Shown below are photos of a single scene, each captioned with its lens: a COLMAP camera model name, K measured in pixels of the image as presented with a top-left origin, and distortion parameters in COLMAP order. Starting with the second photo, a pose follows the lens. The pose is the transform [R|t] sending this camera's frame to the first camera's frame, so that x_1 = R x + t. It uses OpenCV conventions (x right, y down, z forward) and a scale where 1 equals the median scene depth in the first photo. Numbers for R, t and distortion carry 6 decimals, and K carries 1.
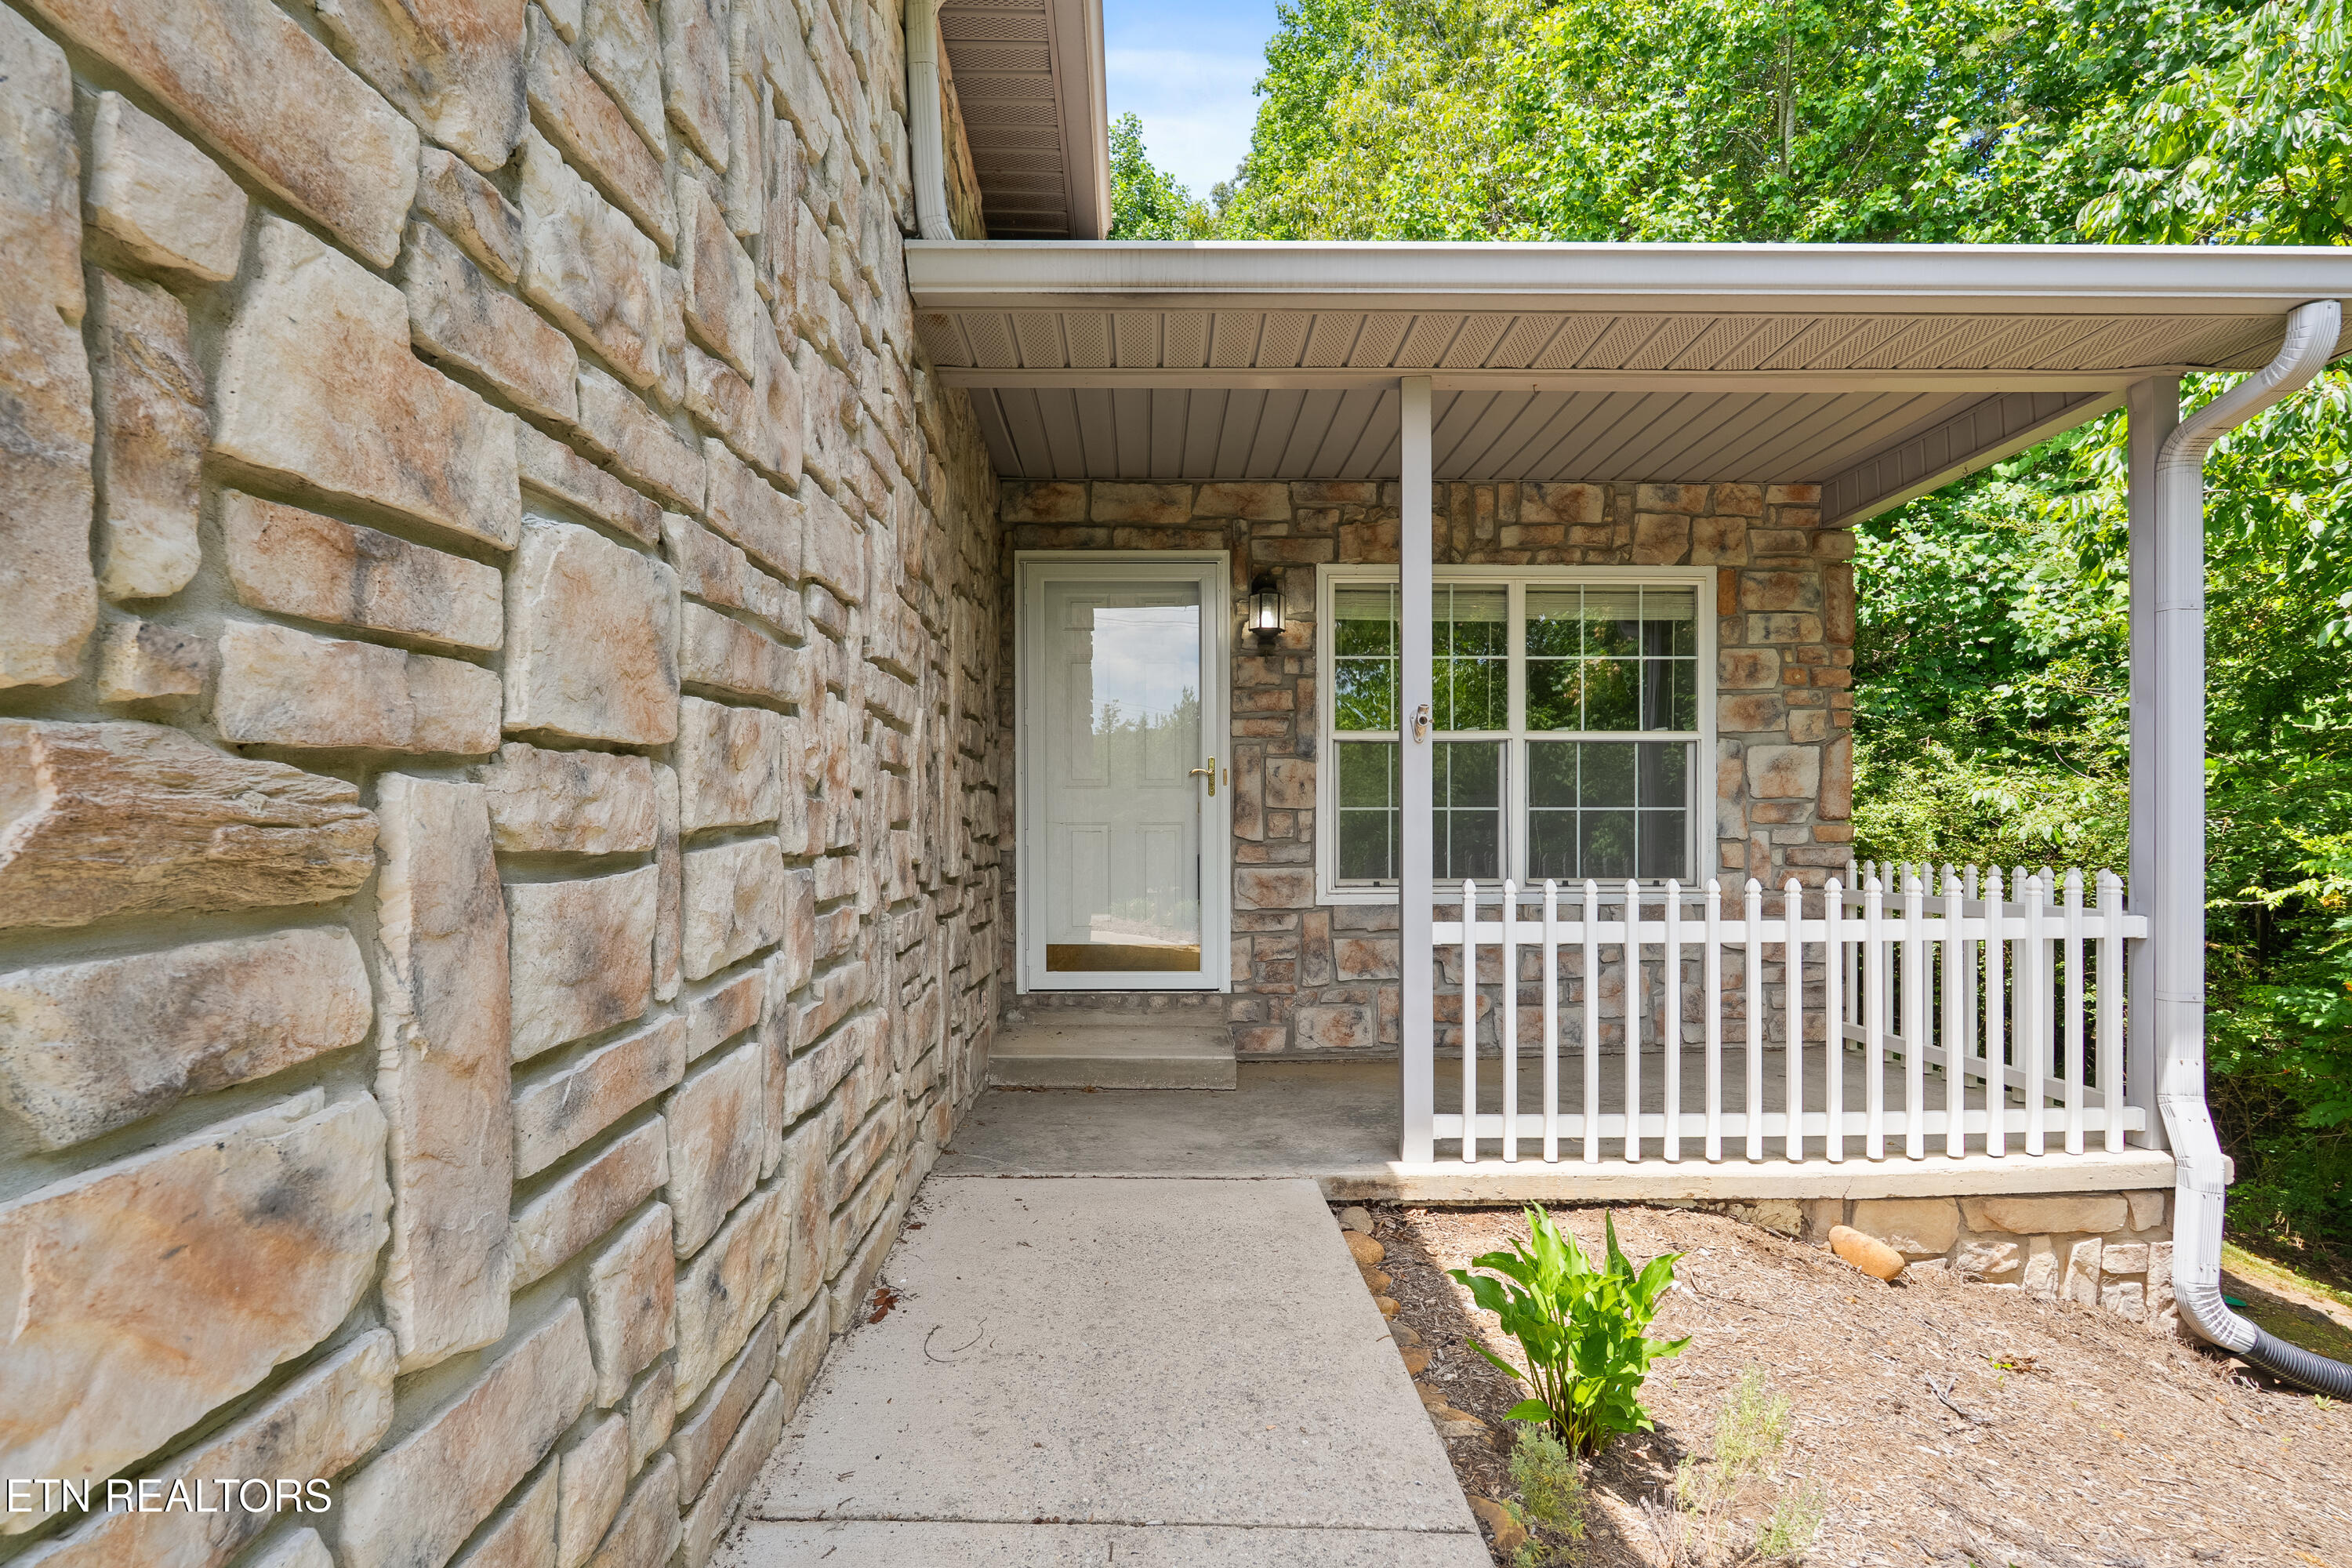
lens RADIAL K [[1157.7, 0, 1155.3], [0, 1157.7, 832.5], [0, 0, 1]] dist [-0.003677, -0.000197]
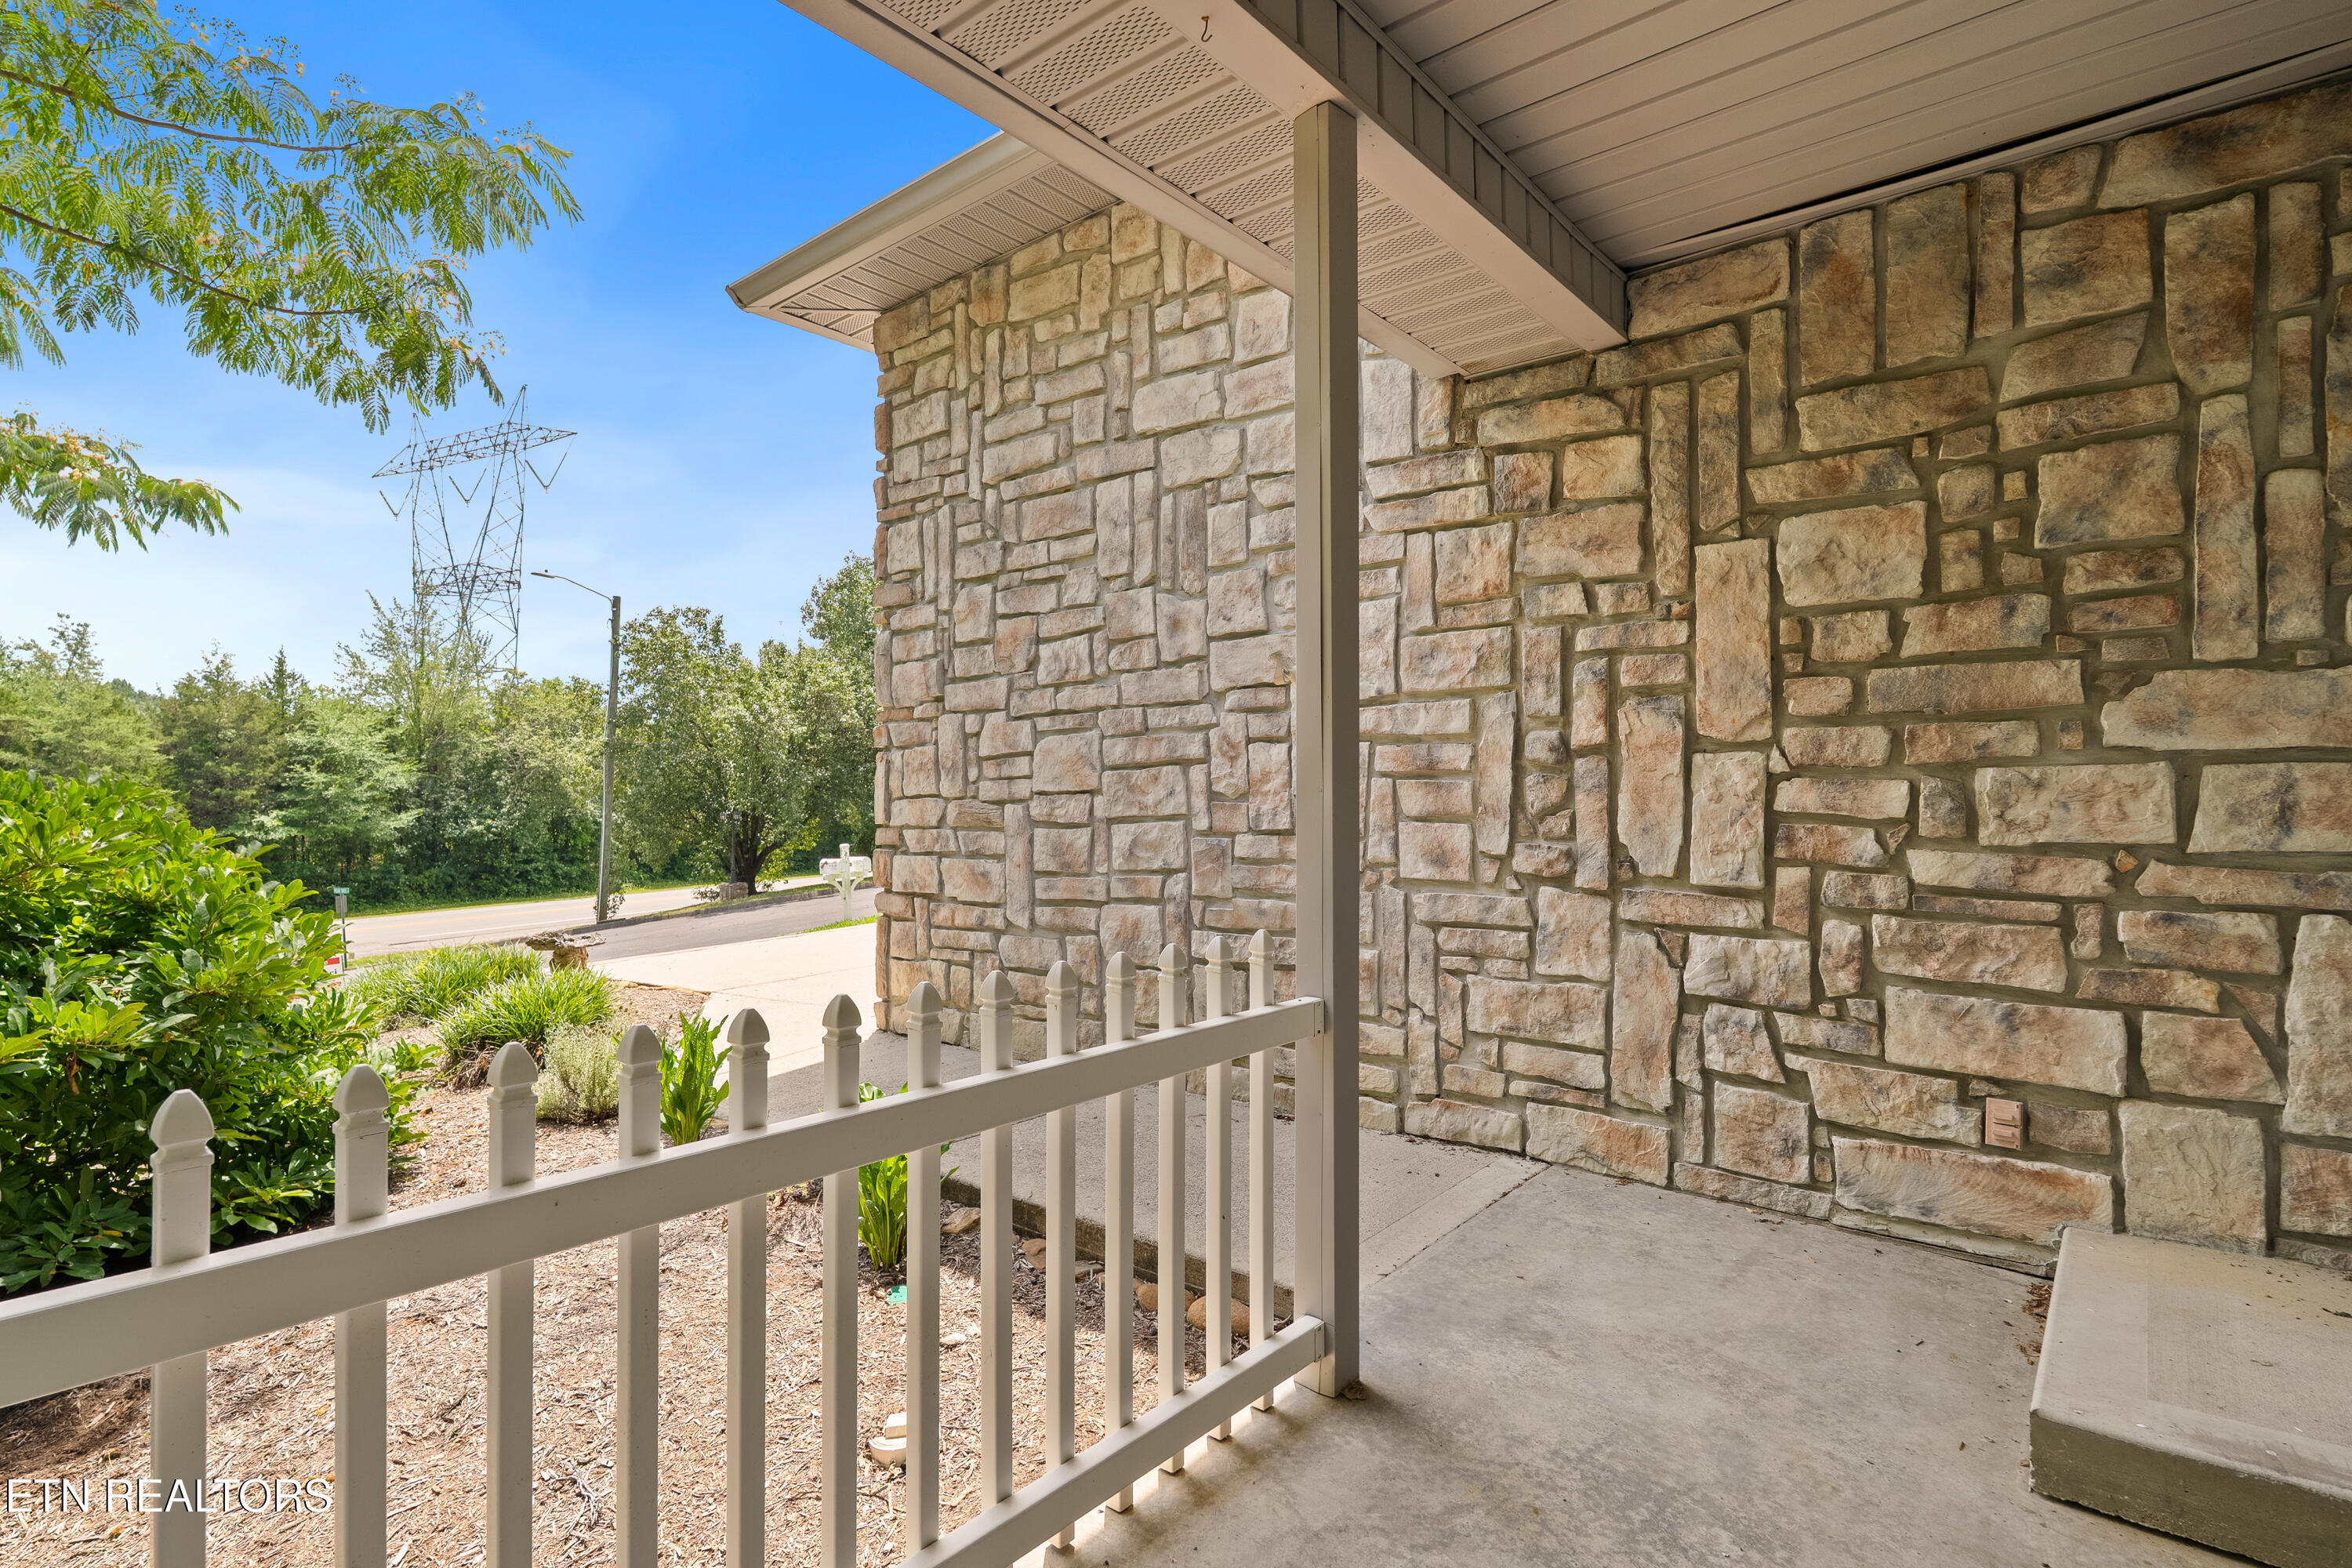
lens RADIAL K [[1157.7, 0, 1179.5], [0, 1157.7, 785.9], [0, 0, 1]] dist [-0.003677, -0.000197]
pose [[-0.655512, -0.003626, -0.755176, 2.733457], [-0.002605, 0.999993, -0.002540, -0.120419], [0.755180, 0.000302, -0.655517, 4.945252]]
